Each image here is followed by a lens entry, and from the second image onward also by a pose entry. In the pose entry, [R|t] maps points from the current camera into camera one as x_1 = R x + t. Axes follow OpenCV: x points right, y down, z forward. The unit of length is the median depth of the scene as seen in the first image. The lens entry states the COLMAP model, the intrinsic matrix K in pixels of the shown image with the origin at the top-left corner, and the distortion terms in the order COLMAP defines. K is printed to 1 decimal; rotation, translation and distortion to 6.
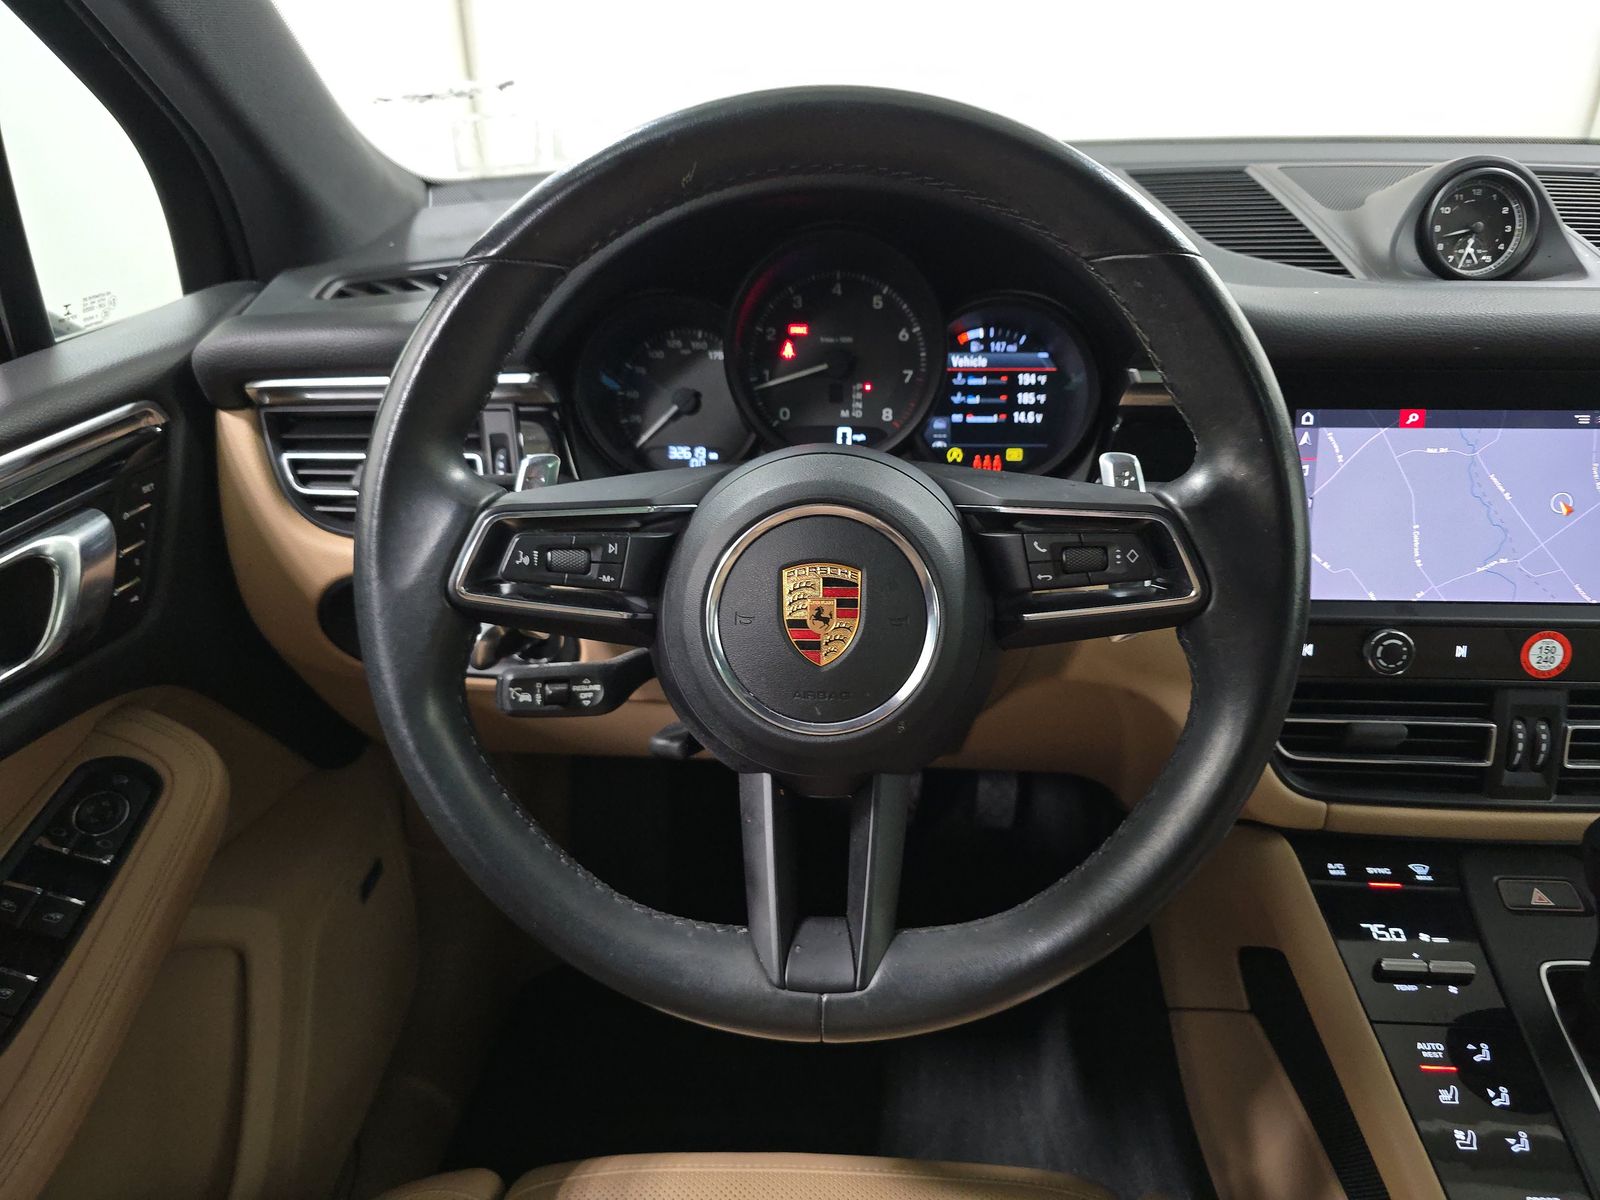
lens RADIAL K [[1098.9, 0, 808.0], [0, 1098.9, 628.1], [0, 0, 1]] dist [0.031411, -0.013654]
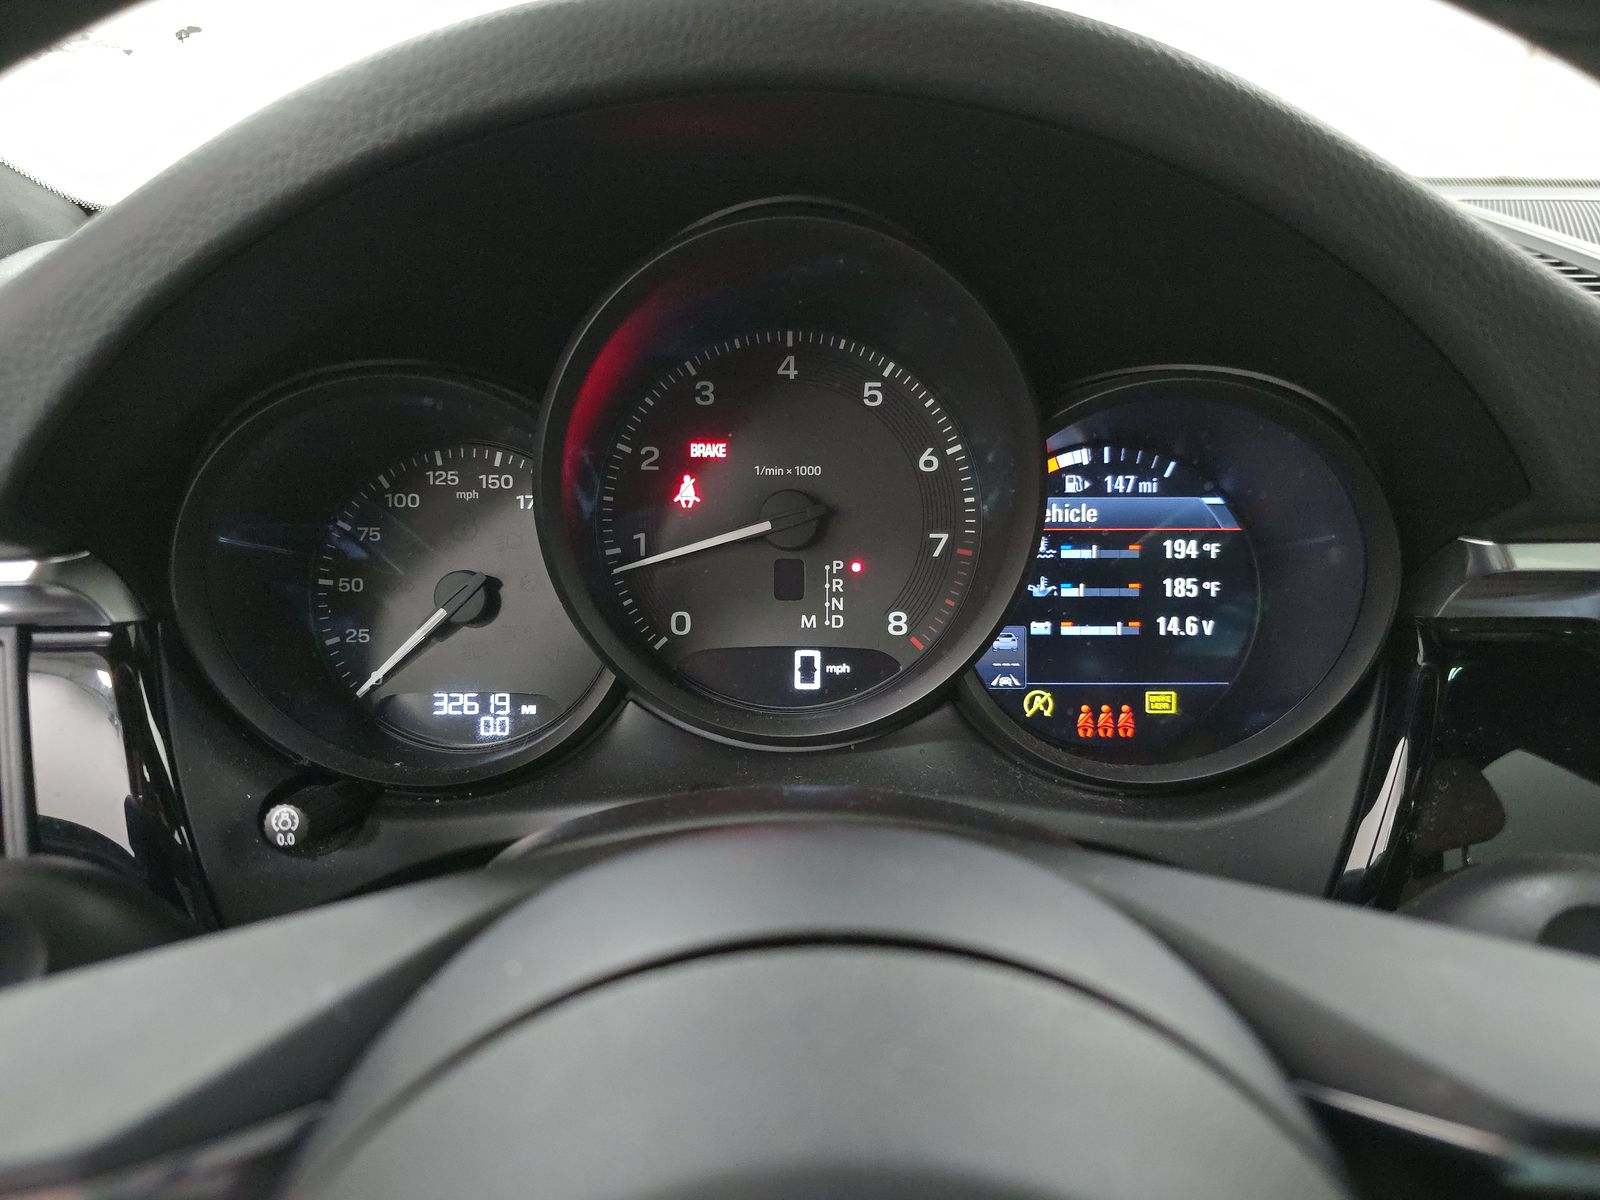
lens RADIAL K [[1098.9, 0, 793.6], [0, 1098.9, 603.1], [0, 0, 1]] dist [0.031411, -0.013654]
pose [[0.996175, -0.011730, 0.086594, -0.013896], [0.021779, 0.993007, -0.116032, -0.148823], [-0.084627, 0.117474, 0.989464, 0.533525]]
